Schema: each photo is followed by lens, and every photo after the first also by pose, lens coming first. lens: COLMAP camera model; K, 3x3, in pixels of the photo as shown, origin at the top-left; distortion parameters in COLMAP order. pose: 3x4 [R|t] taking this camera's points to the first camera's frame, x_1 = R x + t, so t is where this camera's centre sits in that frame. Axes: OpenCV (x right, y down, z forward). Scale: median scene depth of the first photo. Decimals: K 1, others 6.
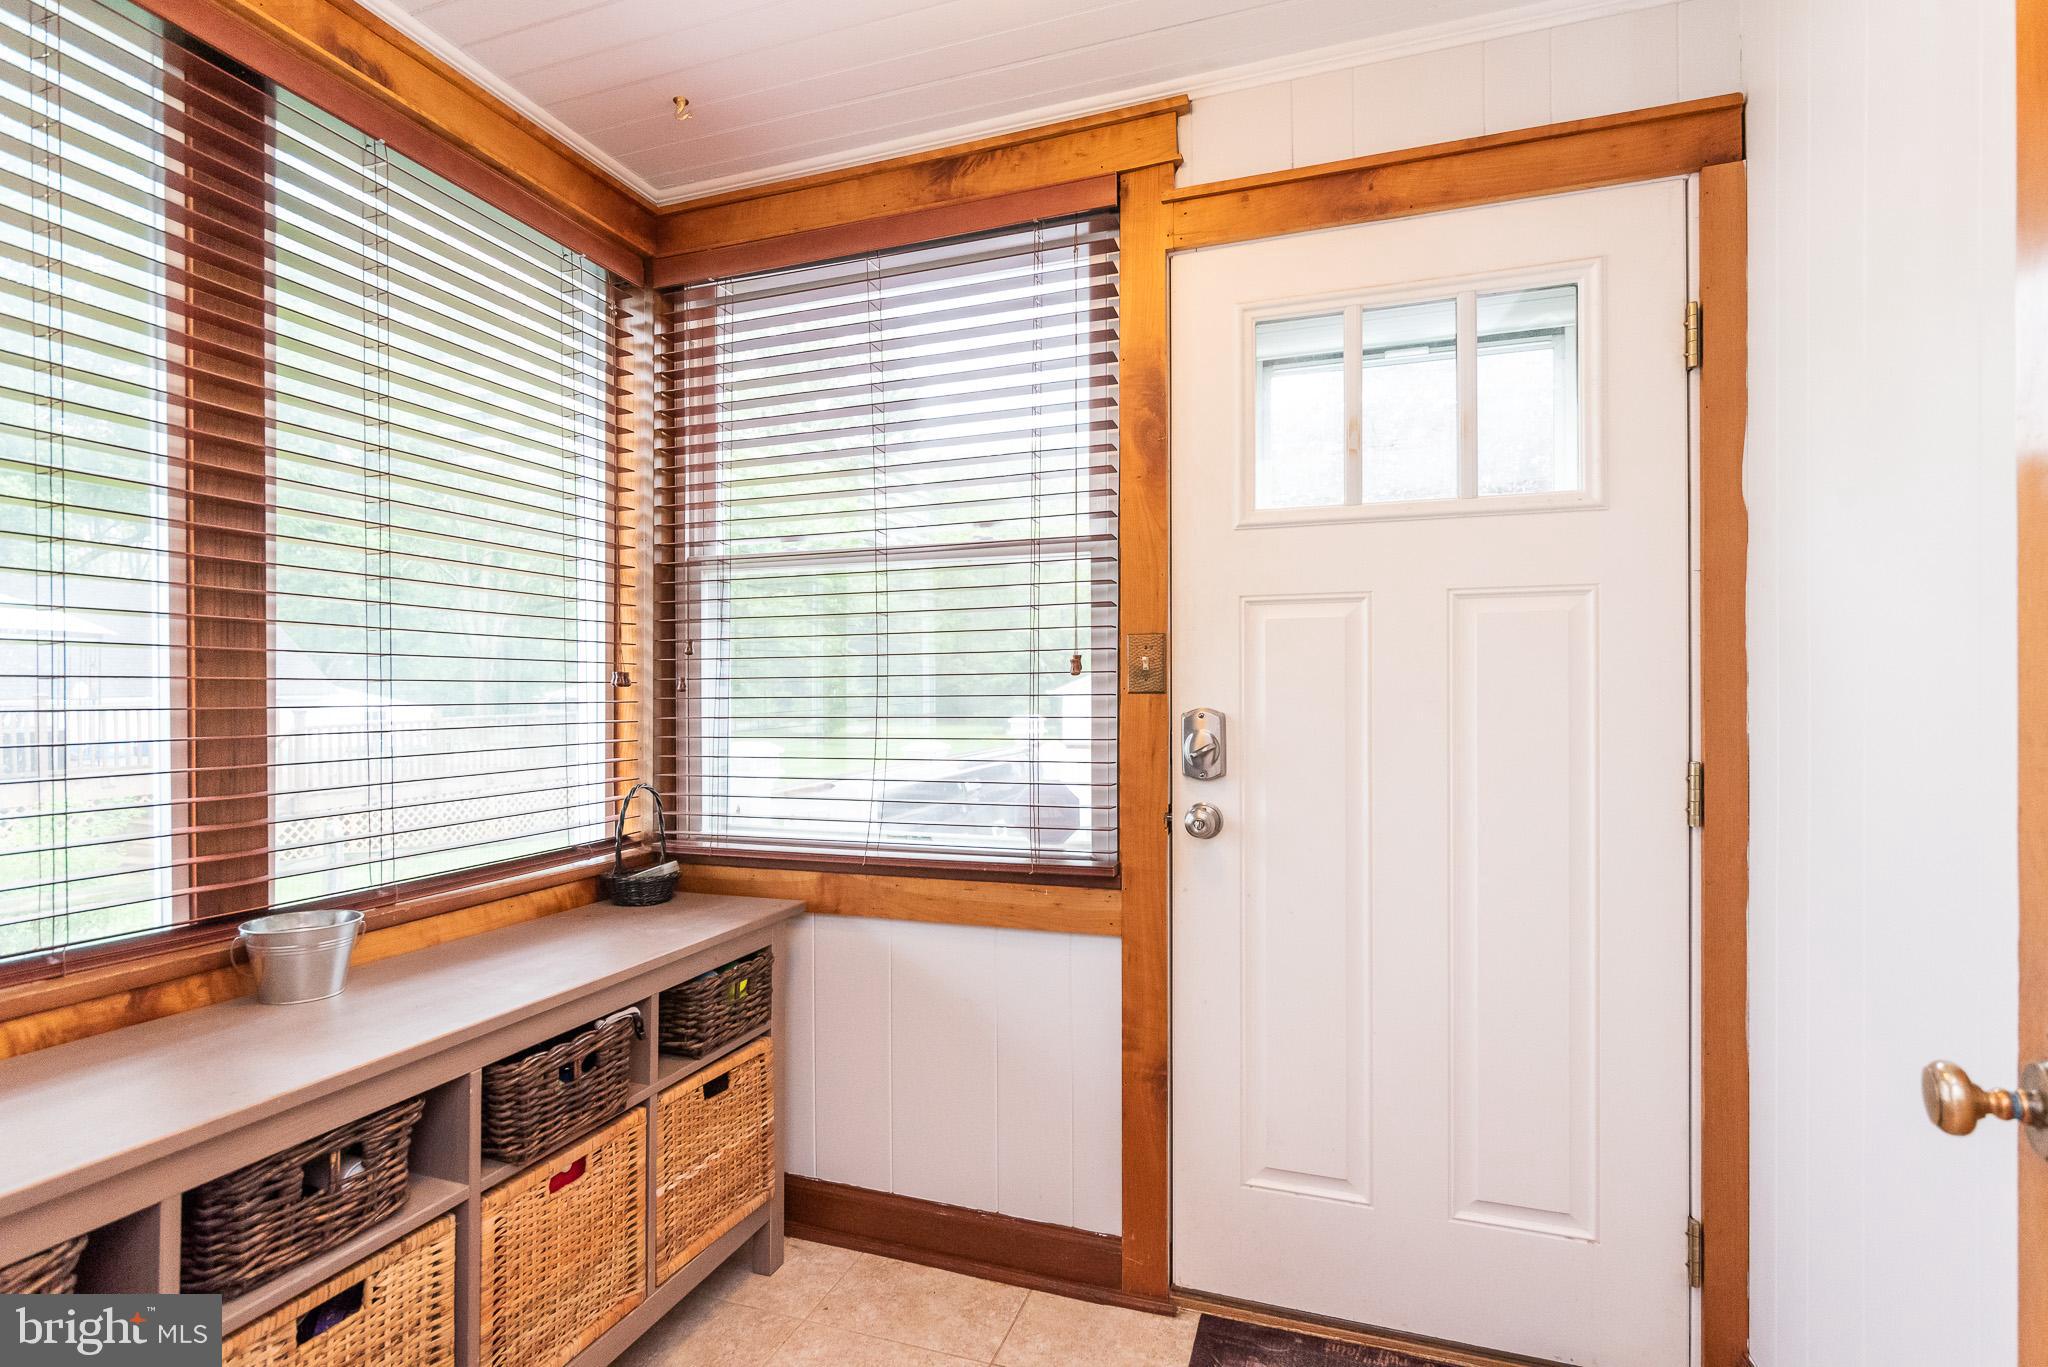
lens RADIAL K [[966.7, 0, 1014.1], [0, 966.7, 678.6], [0, 0, 1]] dist [-0.001037, -0.000323]
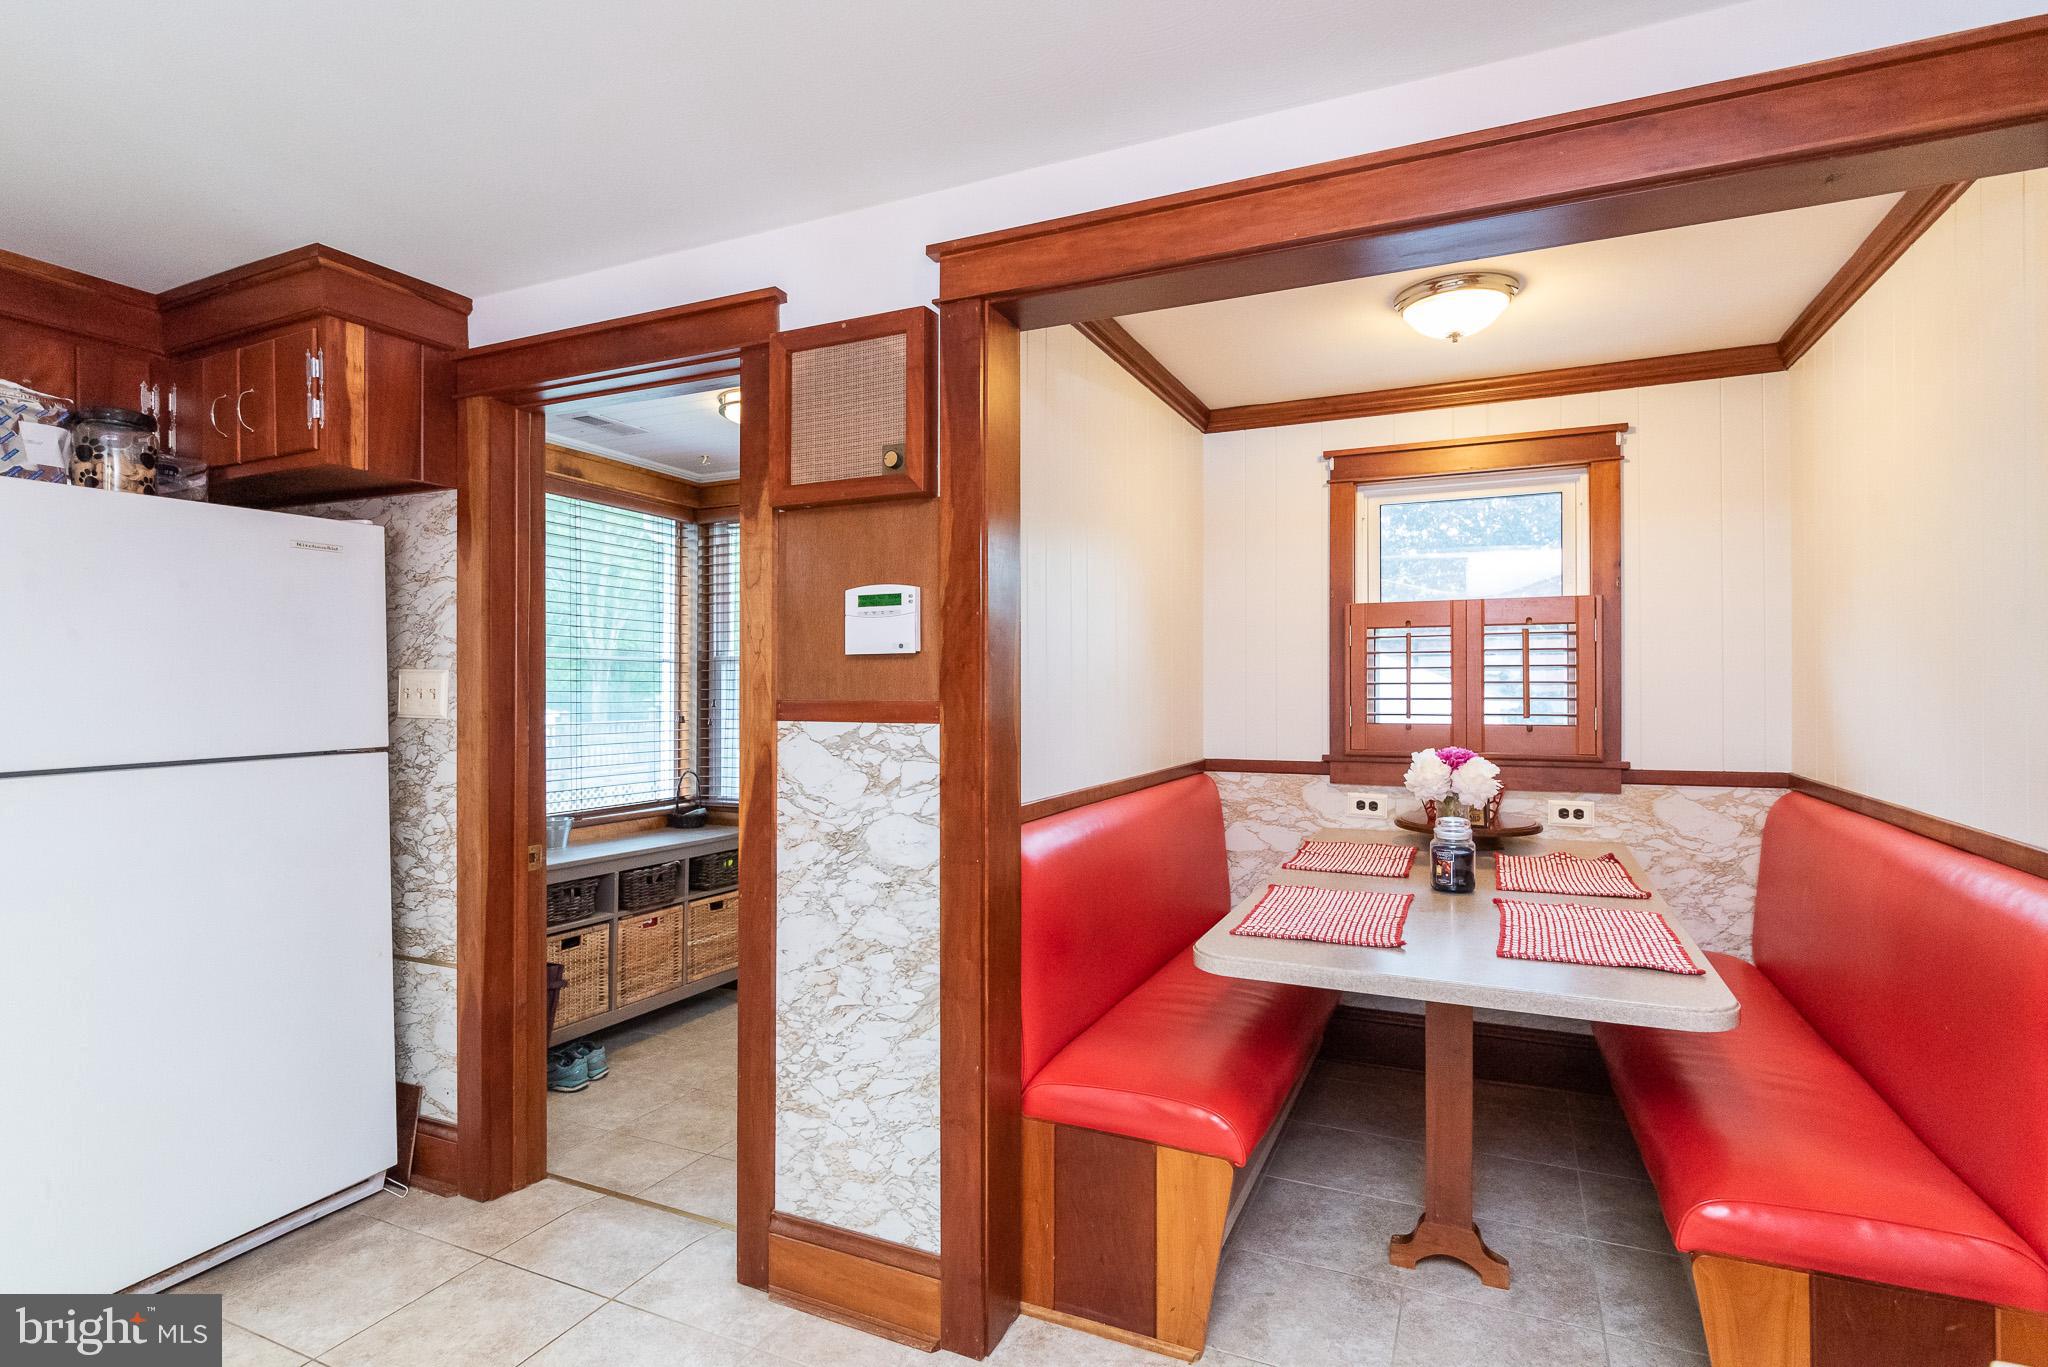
lens RADIAL K [[995.4, 0, 1036.2], [0, 995.4, 675.9], [0, 0, 1]] dist [0.002250, 0.000802]
pose [[0.995846, 0.004470, -0.090944, 0.551692], [-0.004368, 0.999990, 0.001323, -0.100920], [0.090949, -0.000920, 0.995855, -1.064888]]
